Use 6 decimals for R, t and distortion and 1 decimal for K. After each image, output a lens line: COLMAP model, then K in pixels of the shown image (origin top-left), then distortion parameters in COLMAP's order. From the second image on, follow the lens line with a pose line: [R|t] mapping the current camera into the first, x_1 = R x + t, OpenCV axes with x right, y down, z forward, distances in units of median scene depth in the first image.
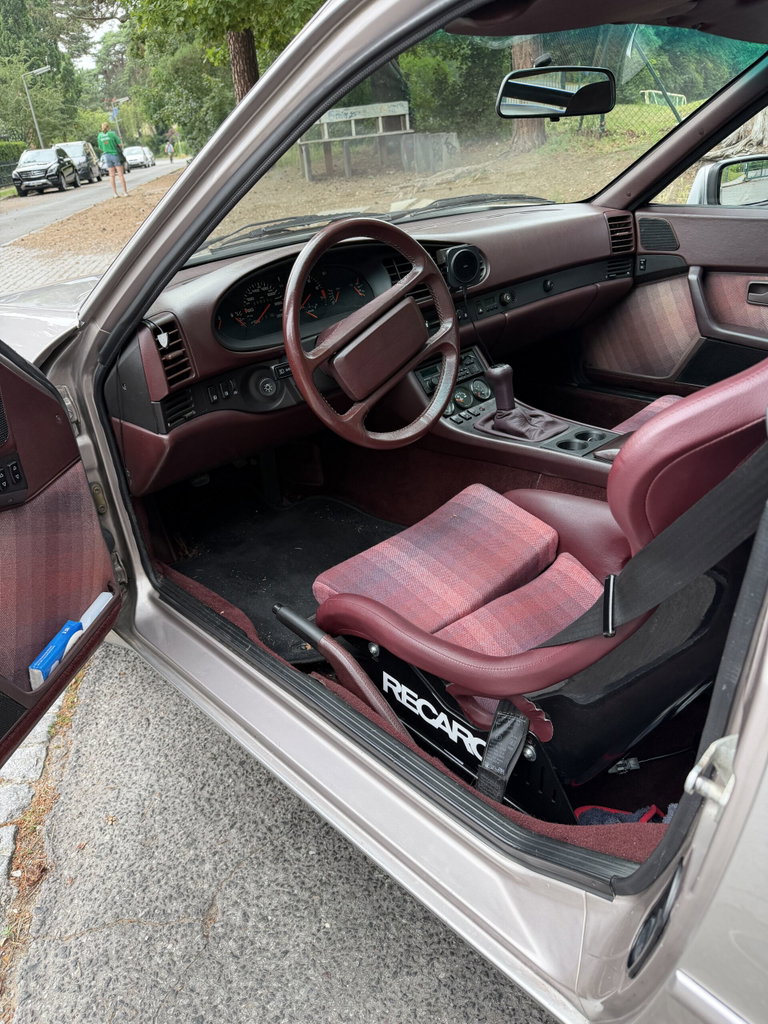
lens RADIAL K [[734.4, 0, 390.6], [0, 734.4, 515.0], [0, 0, 1]] dist [0.055076, -0.082465]
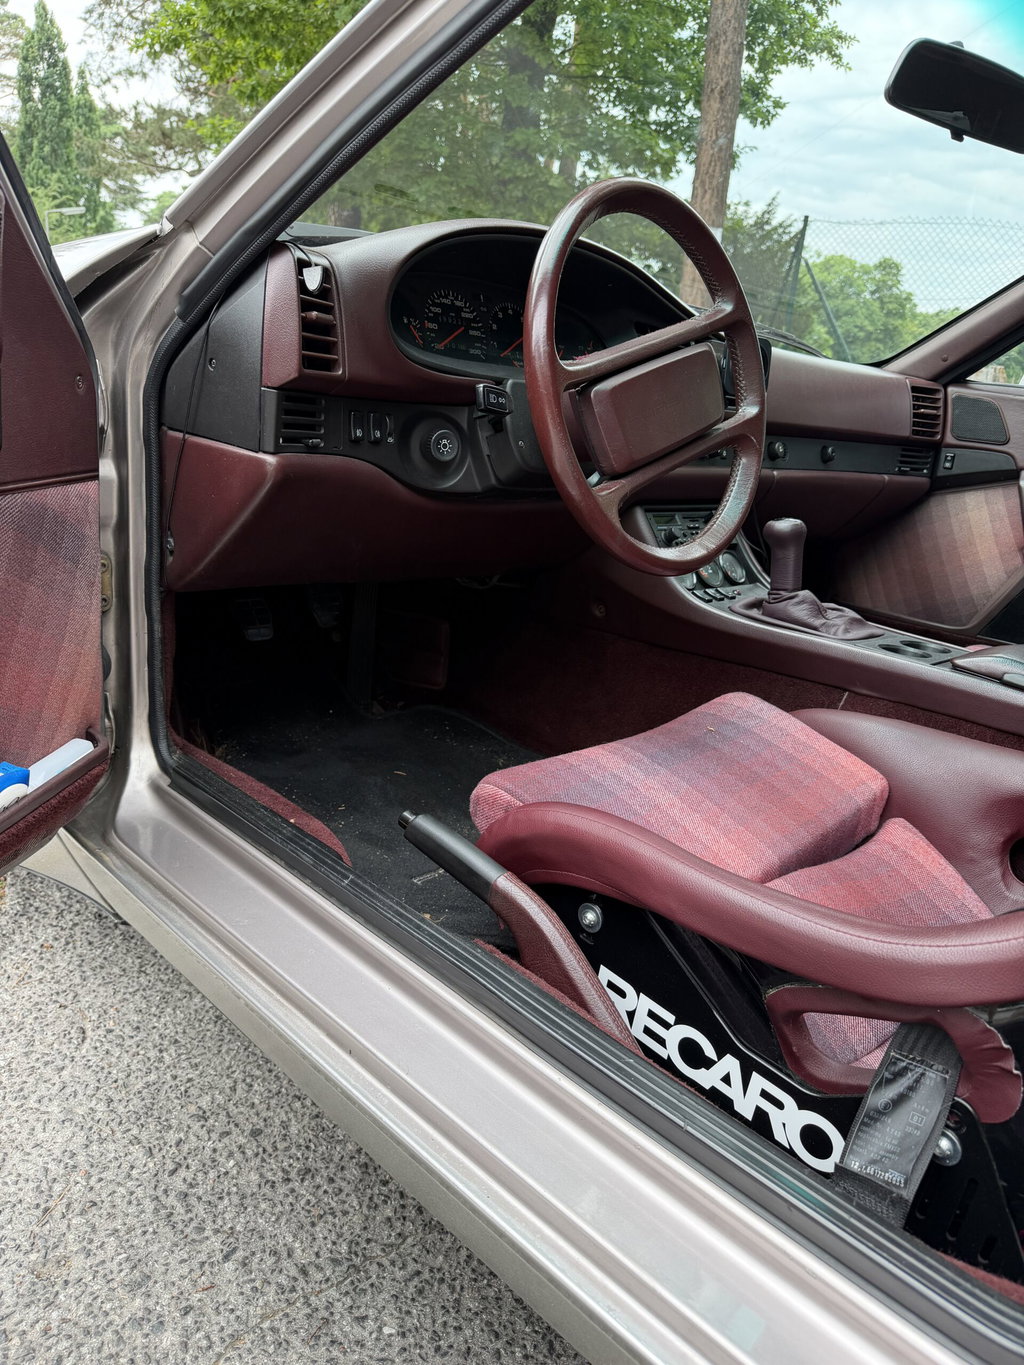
lens RADIAL K [[958.7, 0, 507.3], [0, 958.7, 702.6], [0, 0, 1]] dist [-0.001254, -0.000791]
pose [[0.982411, 0.165614, 0.086254, -0.142997], [-0.147346, 0.971298, -0.186731, 0.148483], [-0.114704, 0.170738, 0.978617, 0.279580]]
